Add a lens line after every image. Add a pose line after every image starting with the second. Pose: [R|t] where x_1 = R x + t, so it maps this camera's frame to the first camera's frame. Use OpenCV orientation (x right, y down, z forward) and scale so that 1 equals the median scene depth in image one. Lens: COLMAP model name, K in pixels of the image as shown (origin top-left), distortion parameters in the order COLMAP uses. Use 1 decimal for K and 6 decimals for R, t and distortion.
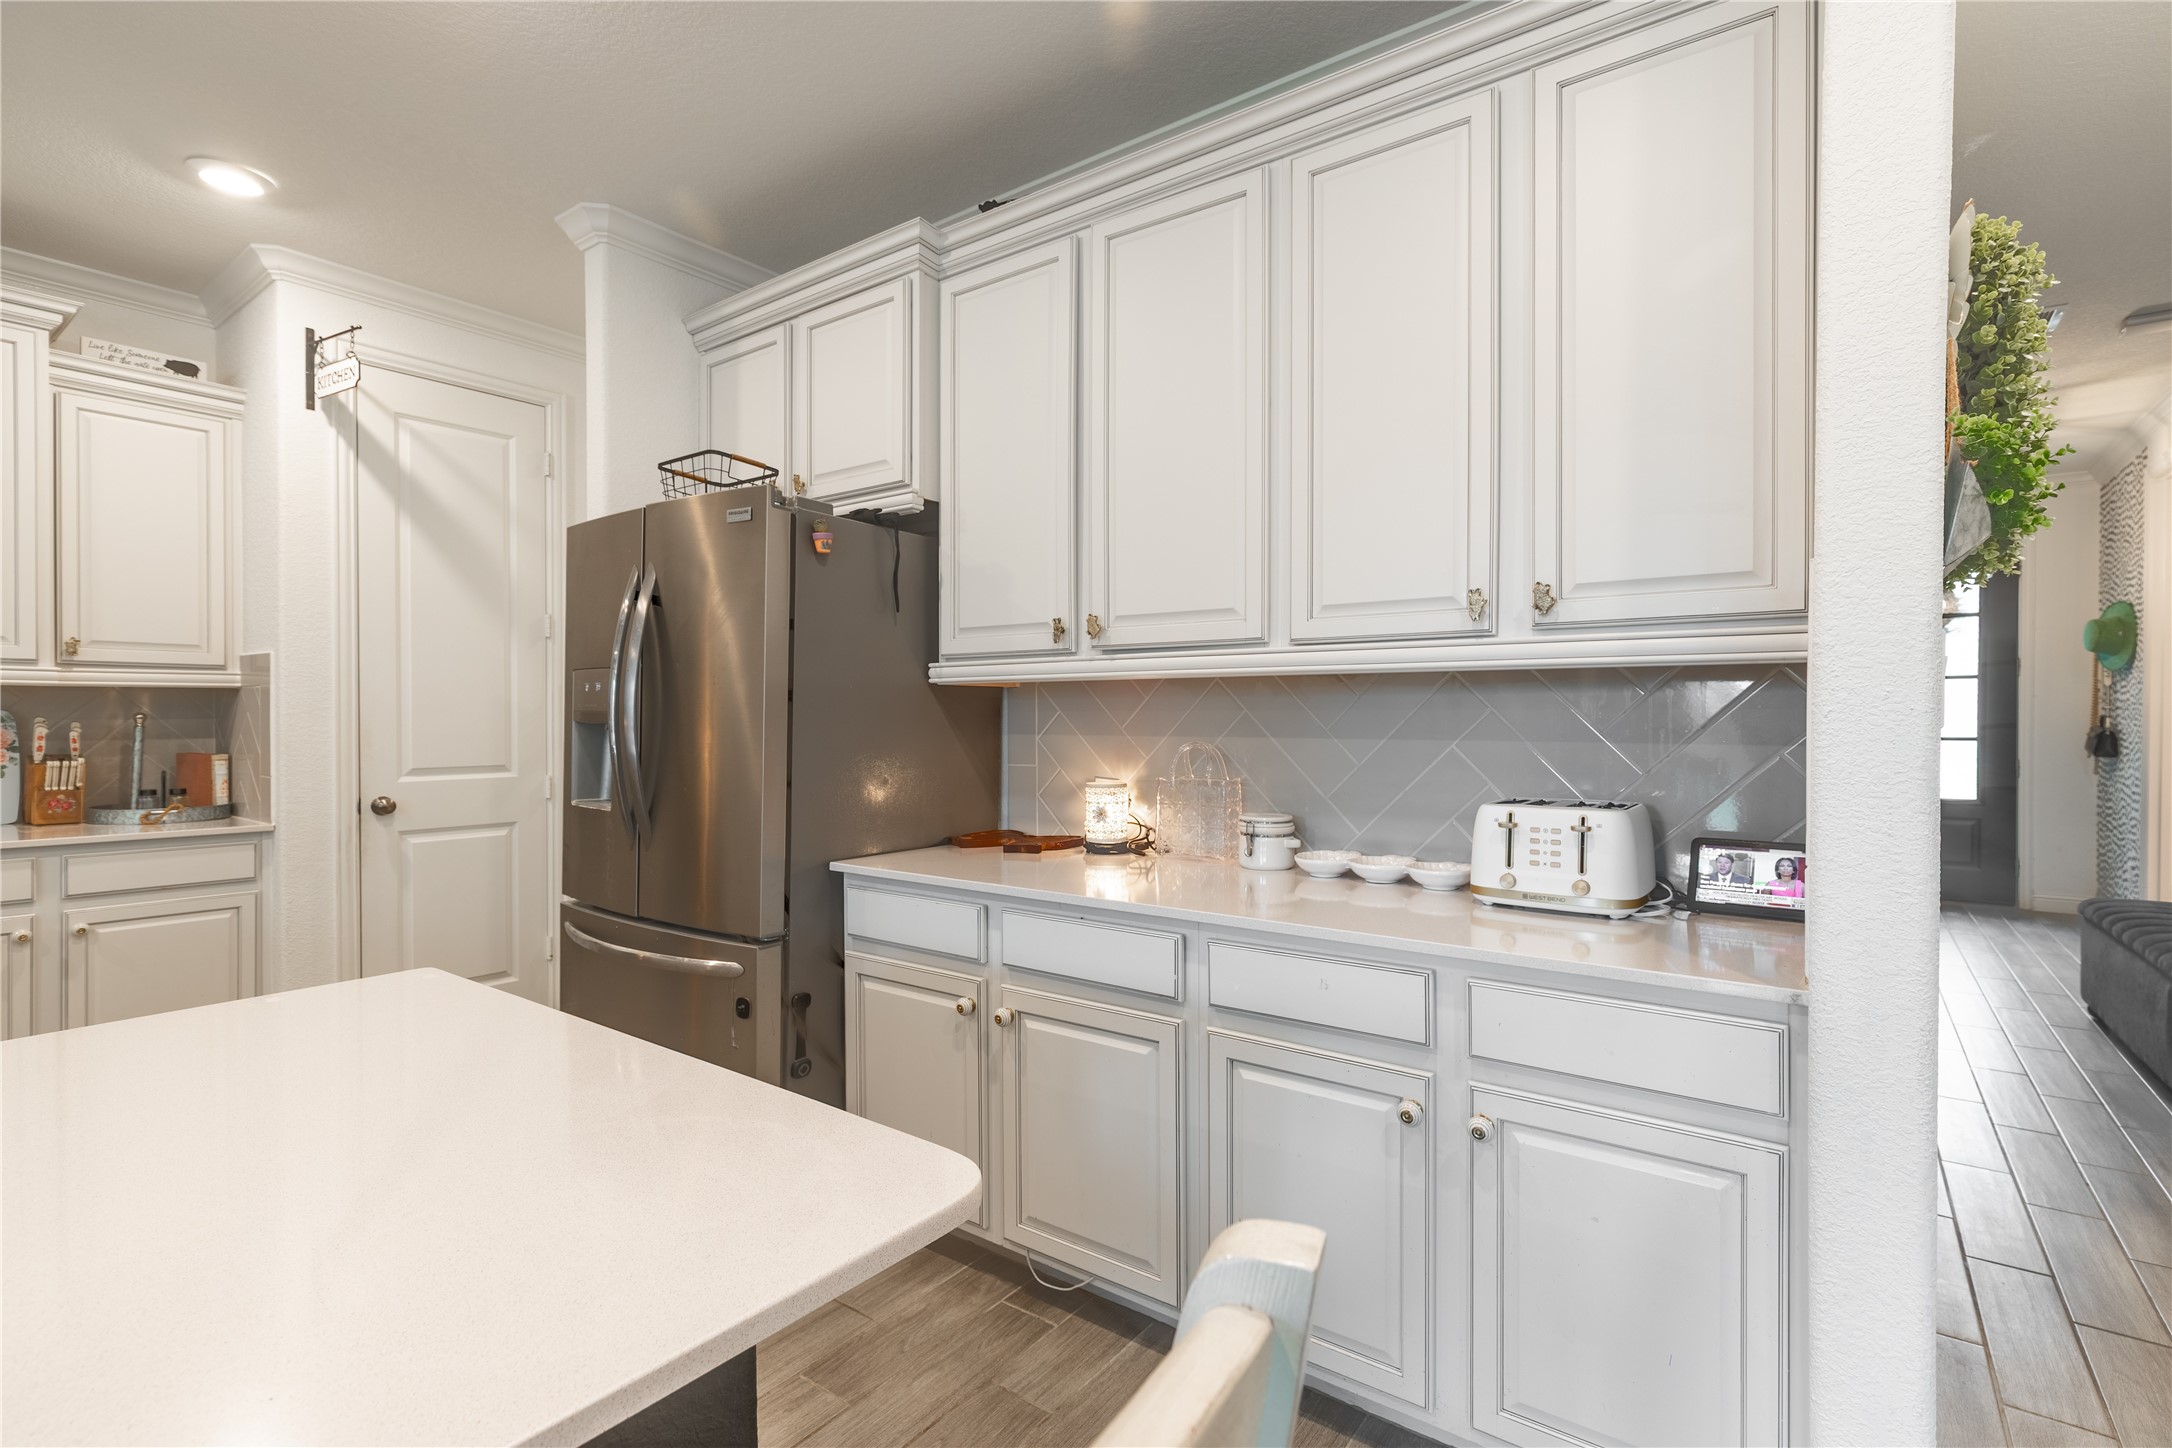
lens RADIAL K [[989.7, 0, 1108.8], [0, 989.7, 714.9], [0, 0, 1]] dist [0.003014, 0.000803]
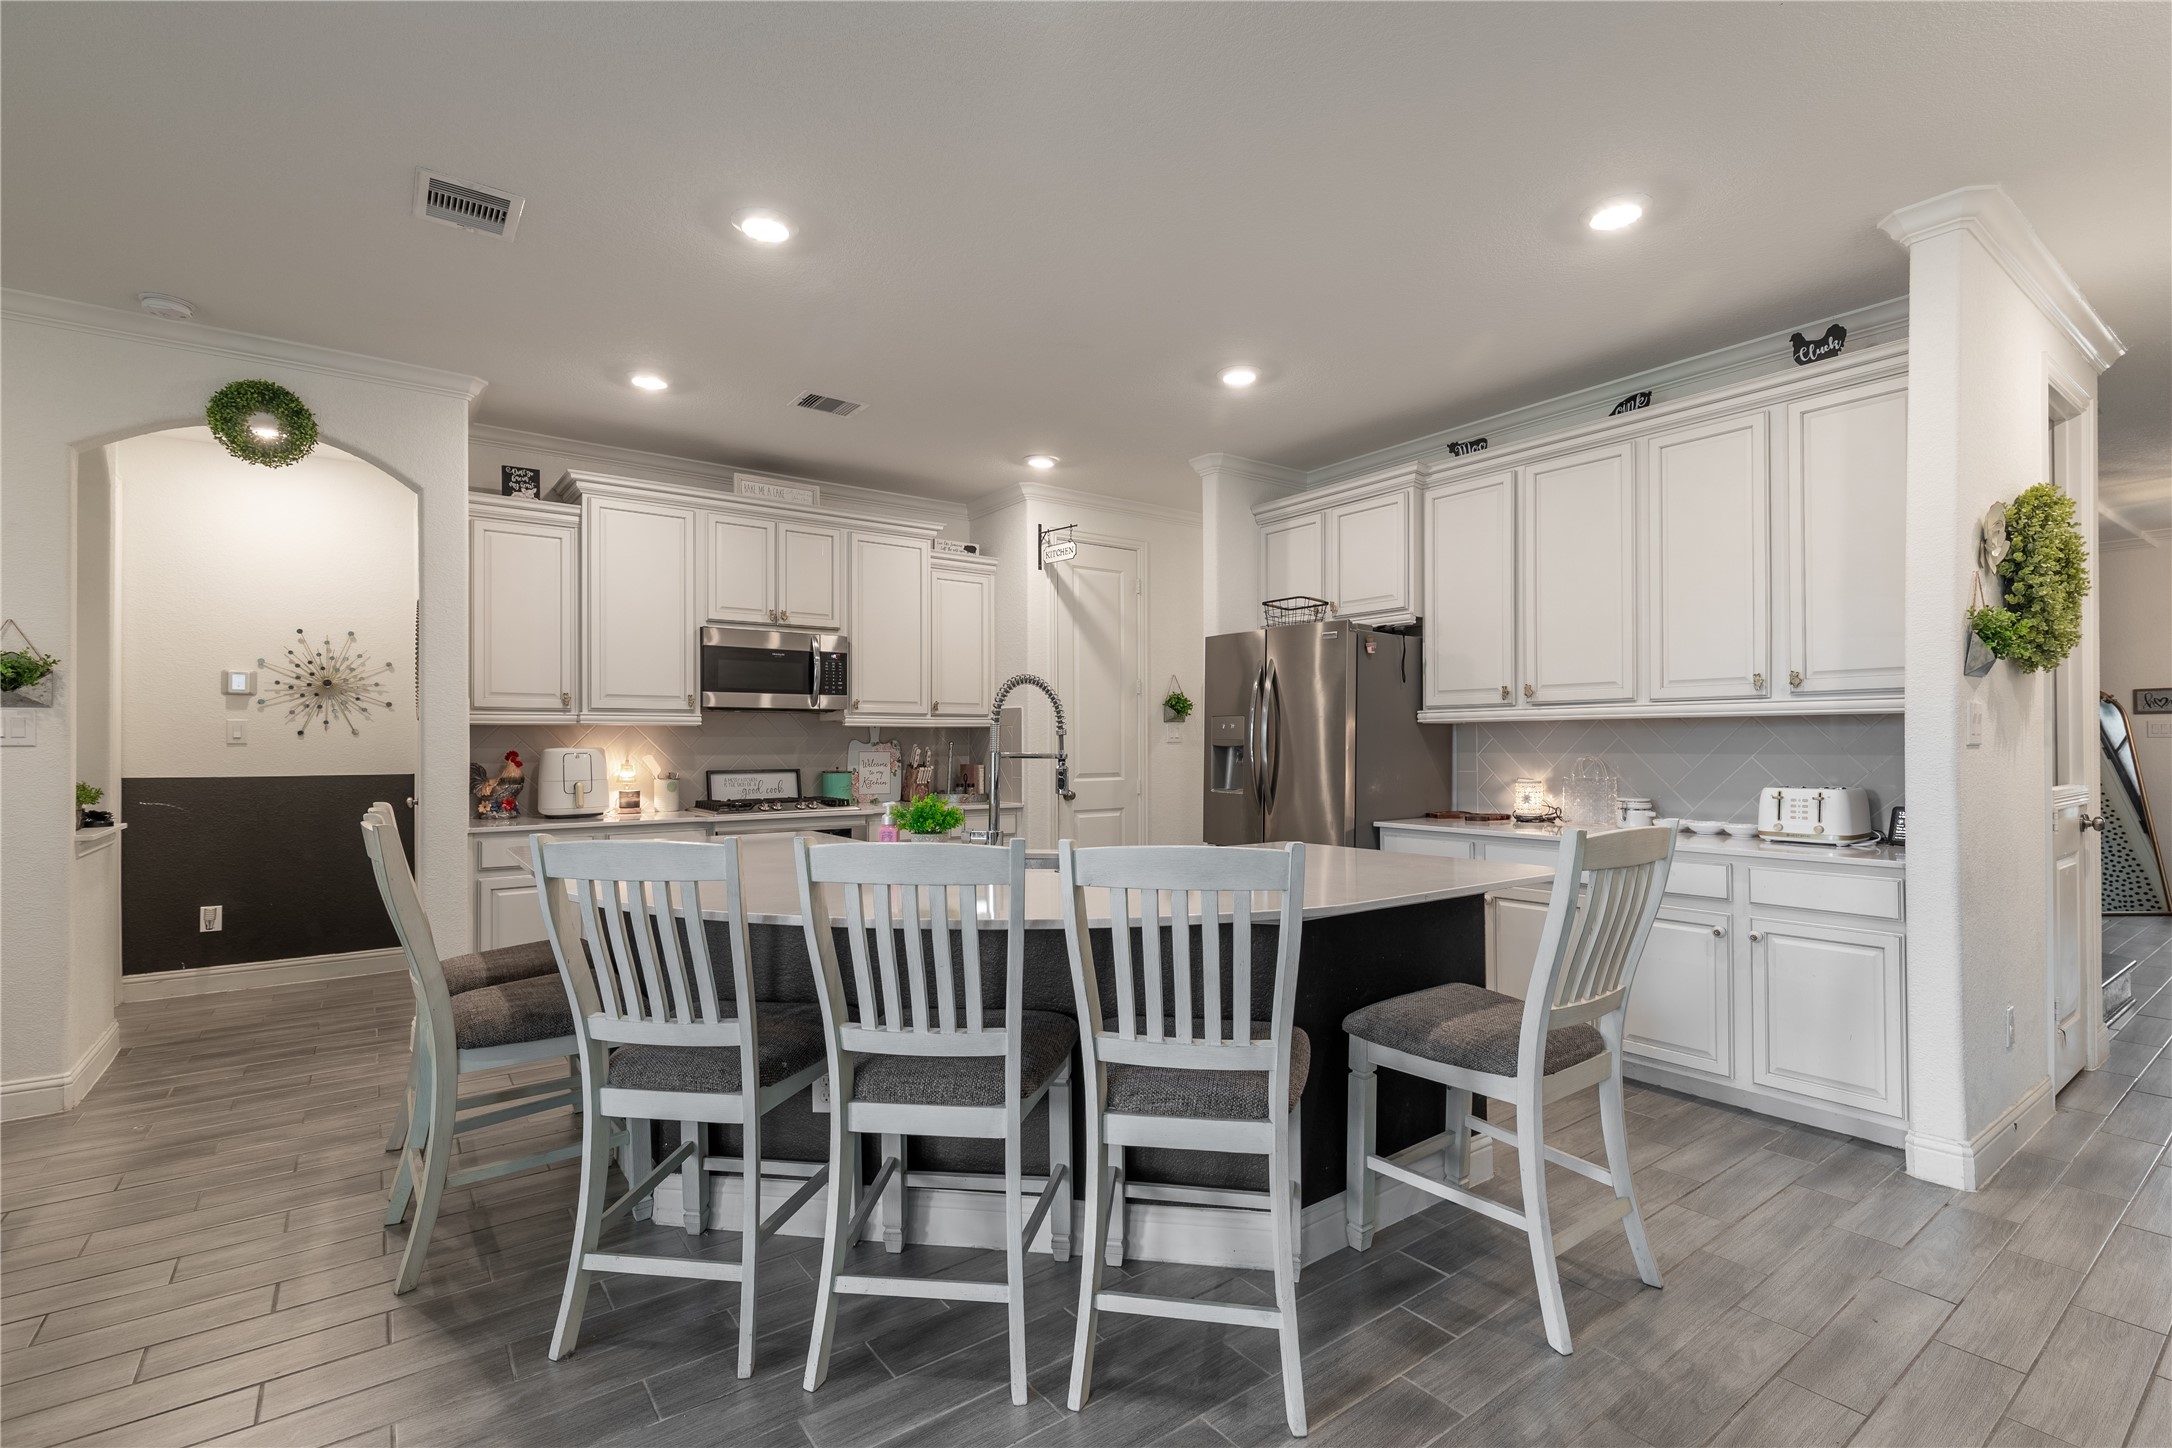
lens RADIAL K [[989.7, 0, 1162.1], [0, 989.7, 730.6], [0, 0, 1]] dist [0.003014, 0.000803]
pose [[0.967695, -0.006283, -0.252044, -0.182794], [0.003636, 0.999933, -0.010969, -0.000355], [0.252096, 0.009698, 0.967654, -0.798832]]
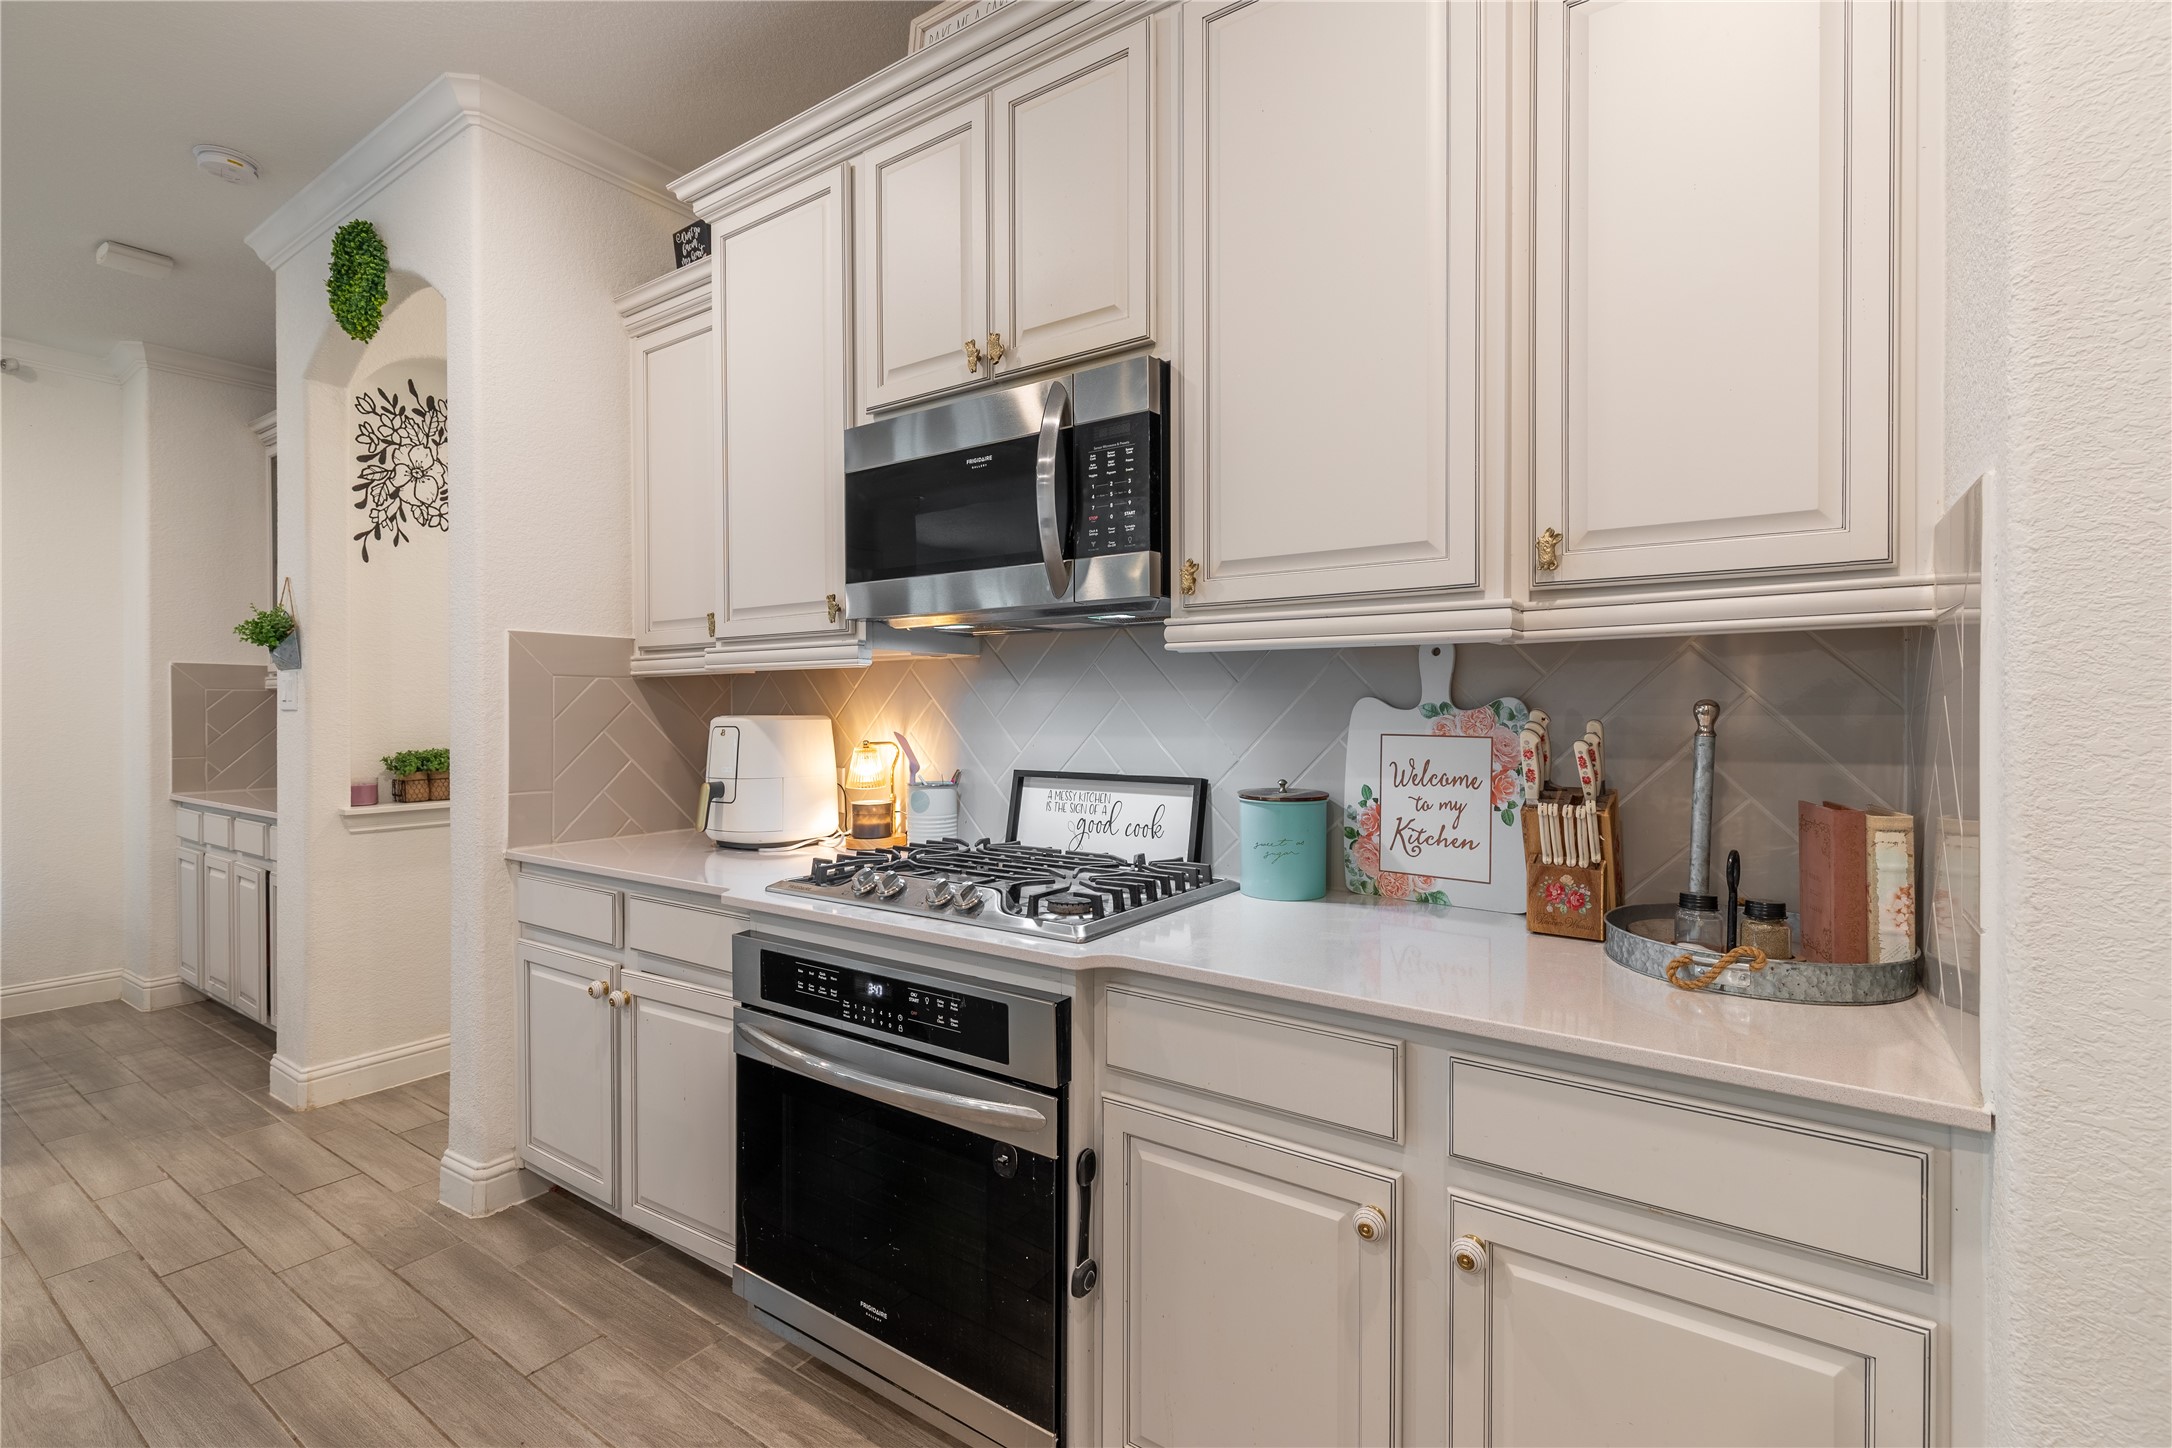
lens RADIAL K [[989.7, 0, 1095.7], [0, 989.7, 711.8], [0, 0, 1]] dist [0.003014, 0.000803]
pose [[0.003463, 0.000061, -0.999994, -0.683814], [0.001938, 0.999998, 0.000067, 0.003023], [0.999992, -0.001938, 0.003463, 0.903711]]
